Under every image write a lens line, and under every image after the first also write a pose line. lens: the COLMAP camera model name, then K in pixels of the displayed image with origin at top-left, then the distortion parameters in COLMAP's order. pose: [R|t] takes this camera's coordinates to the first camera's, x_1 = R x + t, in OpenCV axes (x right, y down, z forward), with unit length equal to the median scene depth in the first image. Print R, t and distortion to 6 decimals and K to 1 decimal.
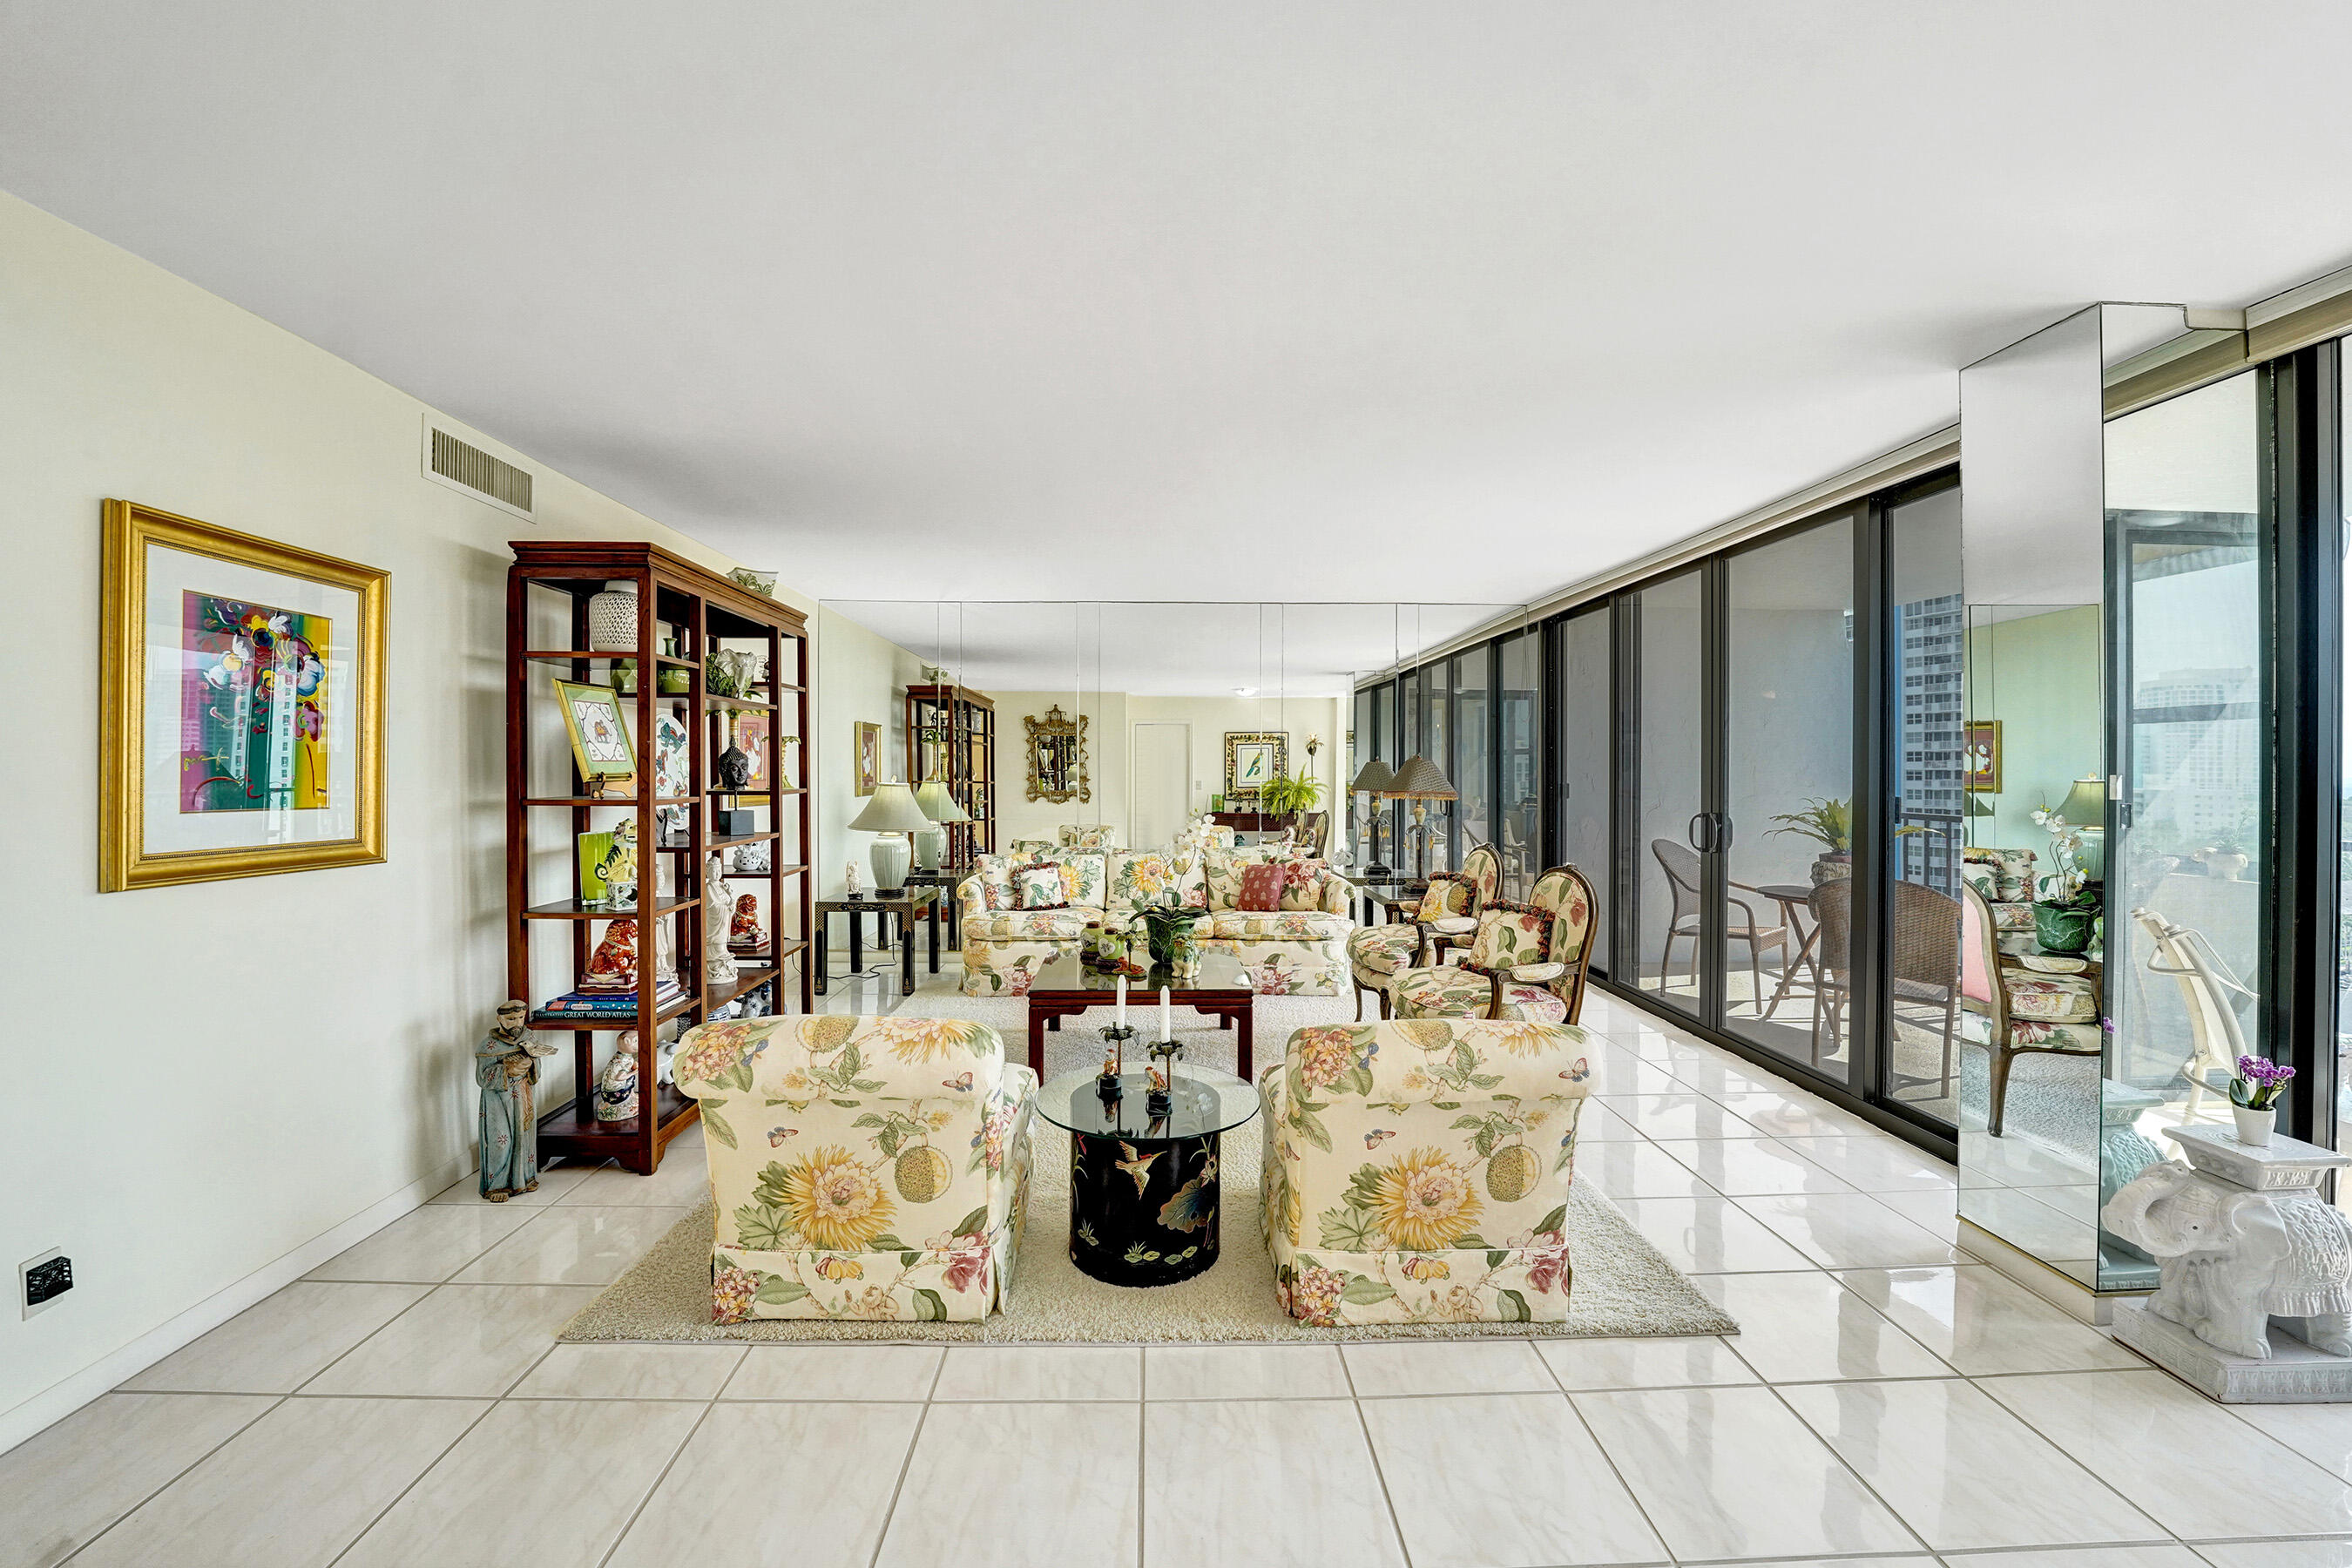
lens RADIAL K [[971.0, 0, 1173.0], [0, 971.0, 771.5], [0, 0, 1]] dist [-0.029326, 0.003627]
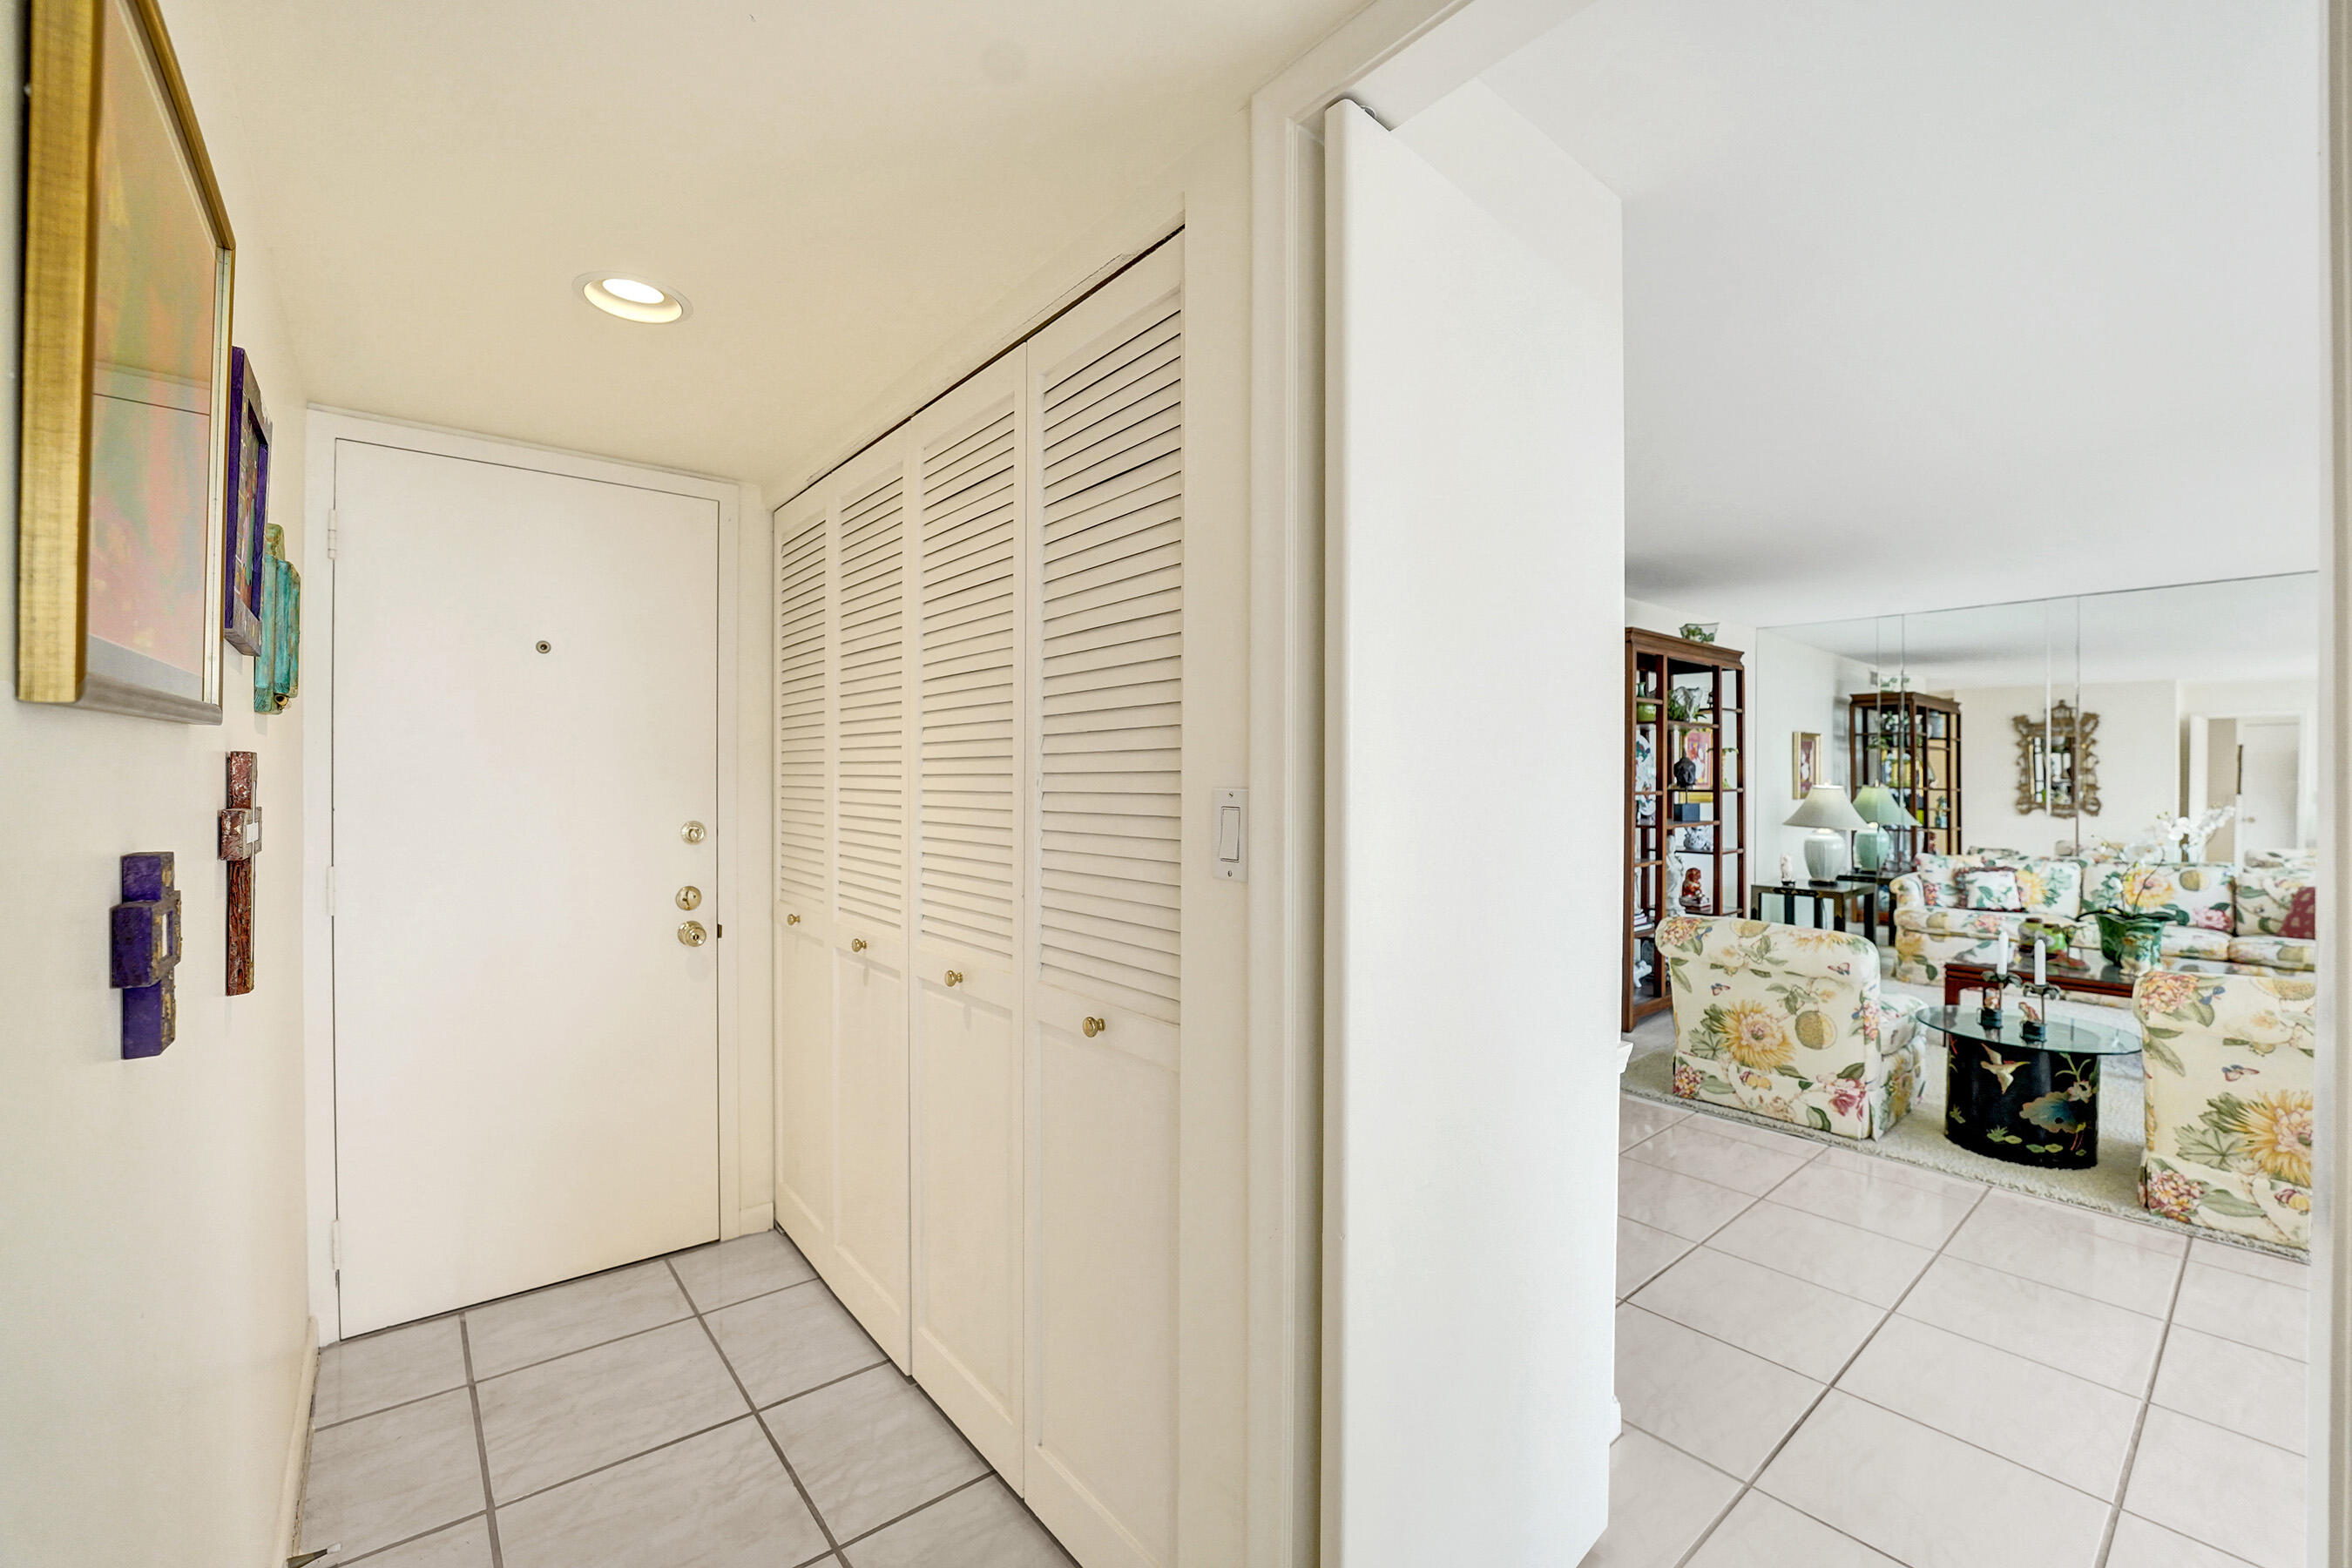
lens RADIAL K [[971.0, 0, 1163.7], [0, 971.0, 782.8], [0, 0, 1]] dist [-0.029326, 0.003627]
pose [[0.612392, 0.003109, -0.790548, 0.214663], [-0.002570, 0.999995, 0.001942, 0.013533], [0.790550, 0.000842, 0.612397, -0.525976]]
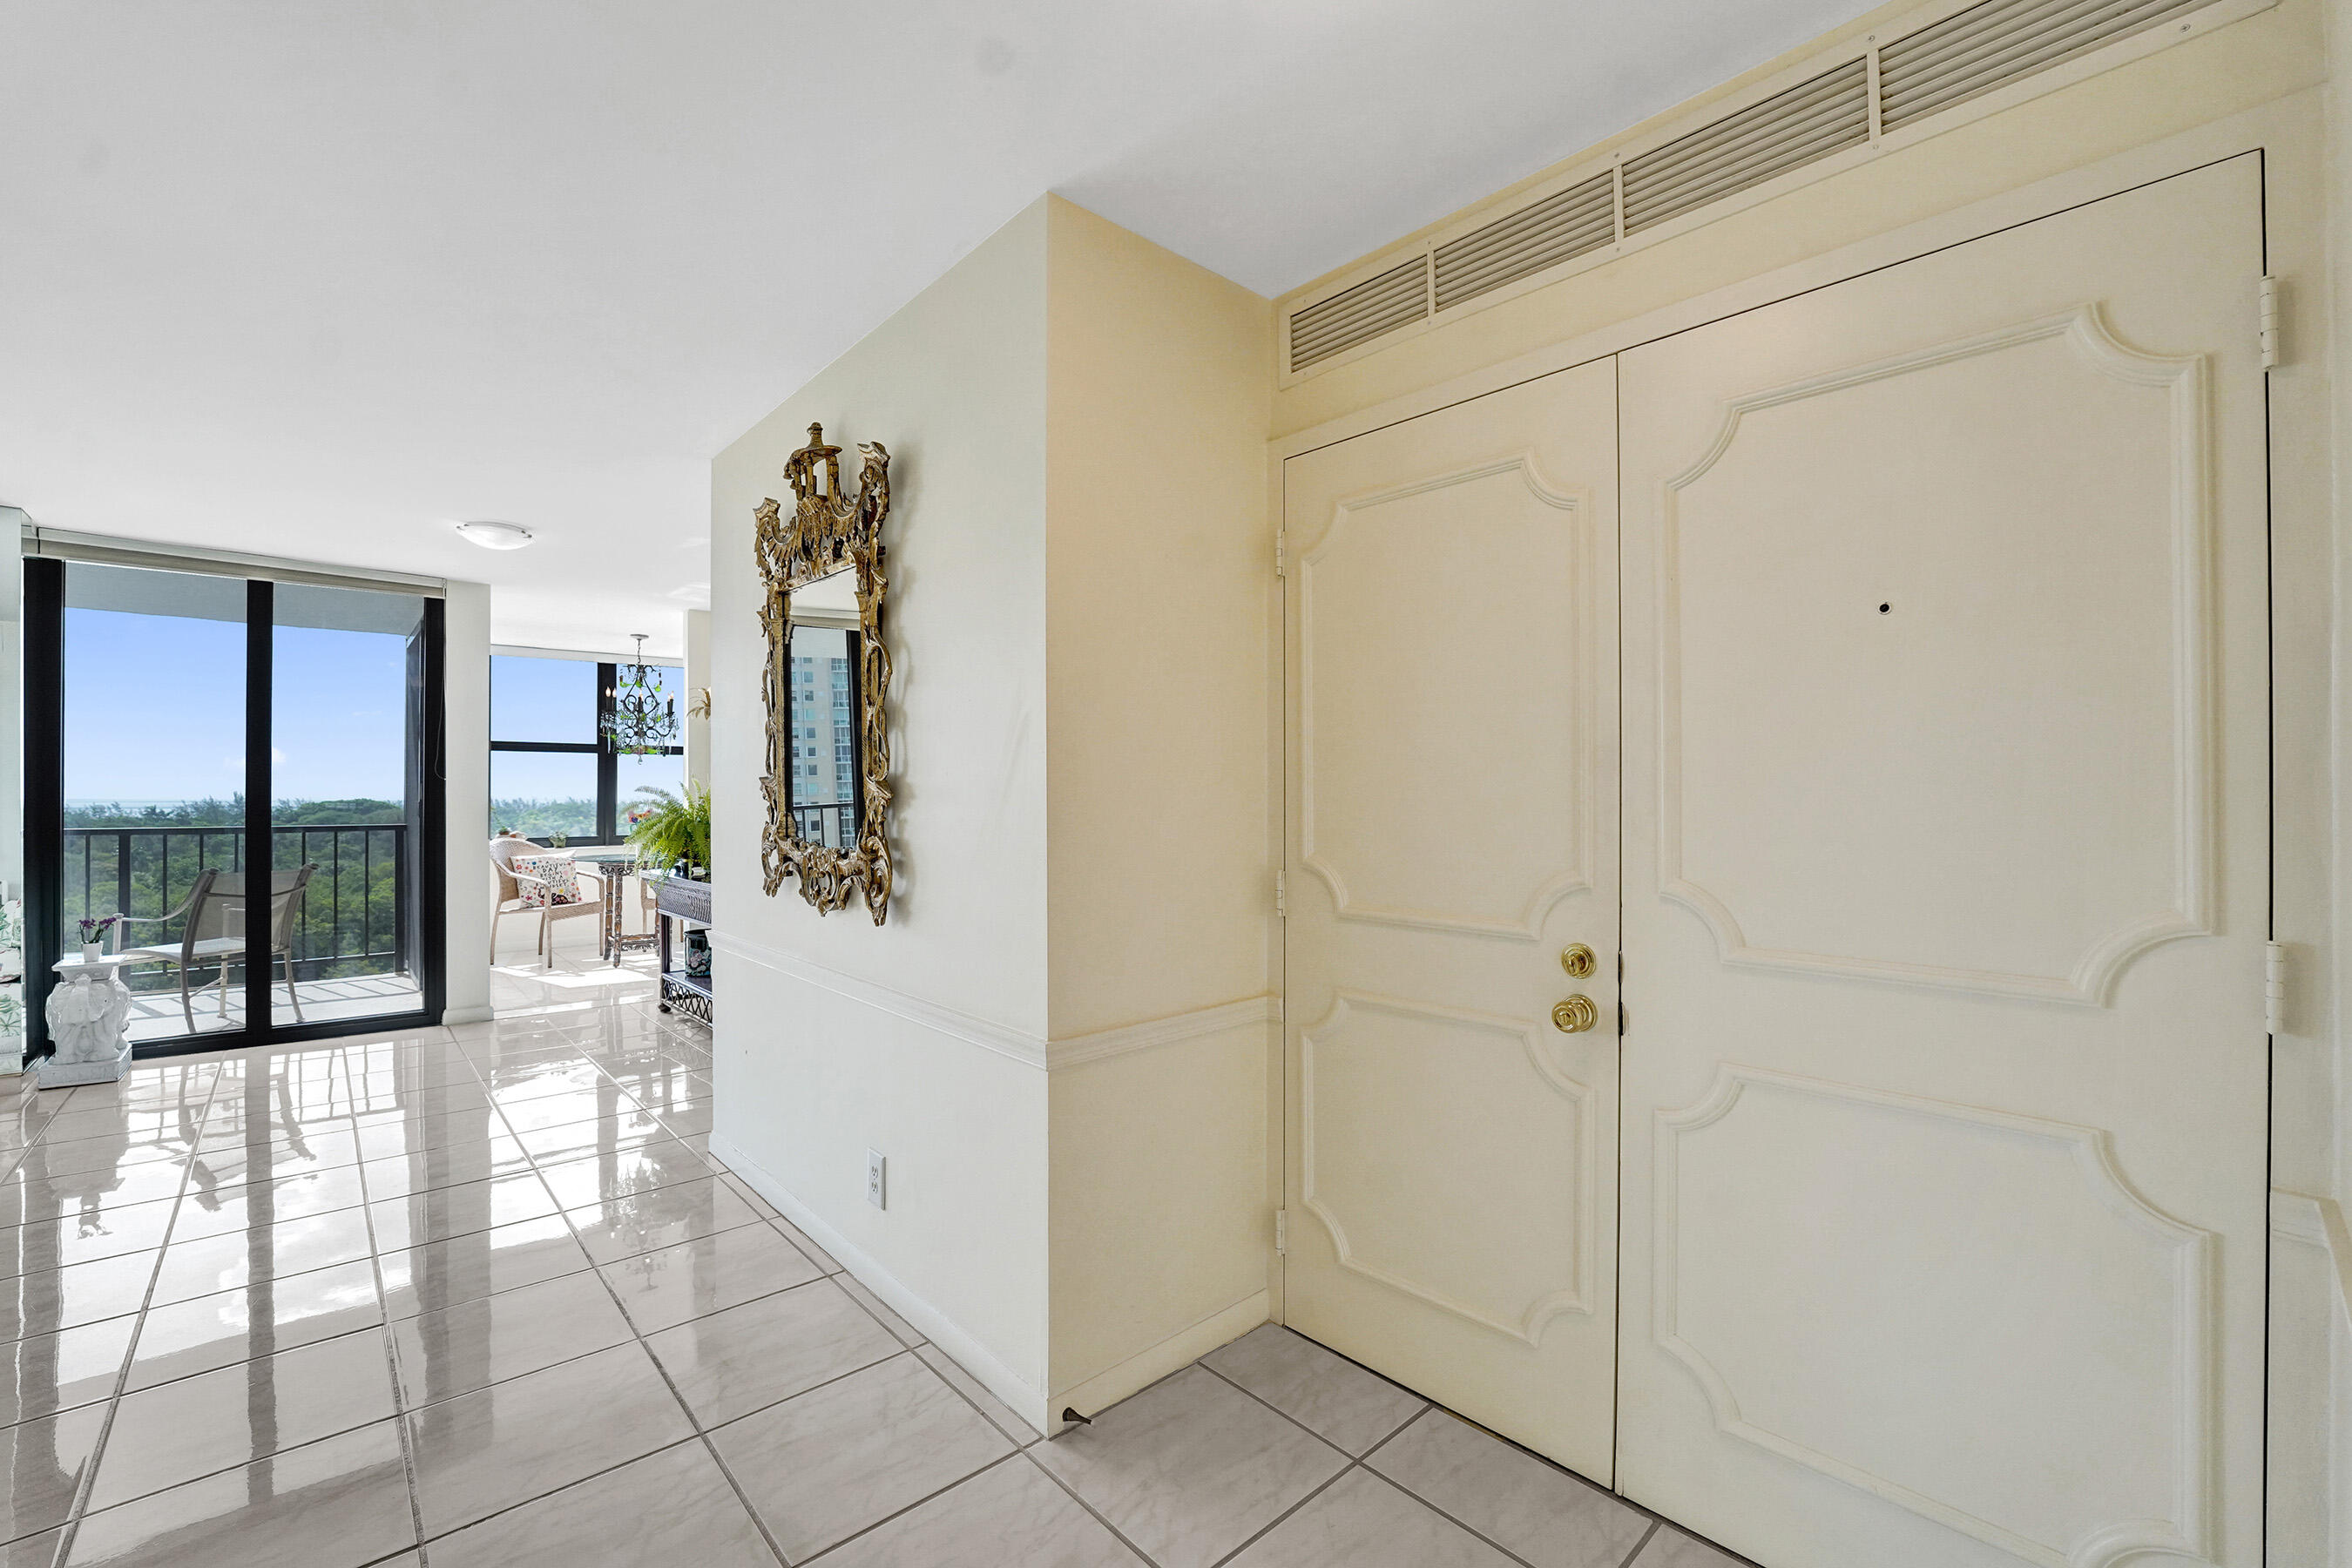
lens RADIAL K [[971.0, 0, 1156.0], [0, 971.0, 784.1], [0, 0, 1]] dist [-0.029326, 0.003627]
pose [[-0.643768, 0.003841, 0.765211, -1.180471], [-0.000122, 0.999987, -0.005122, 0.018052], [-0.765220, -0.003391, -0.643760, 0.355176]]
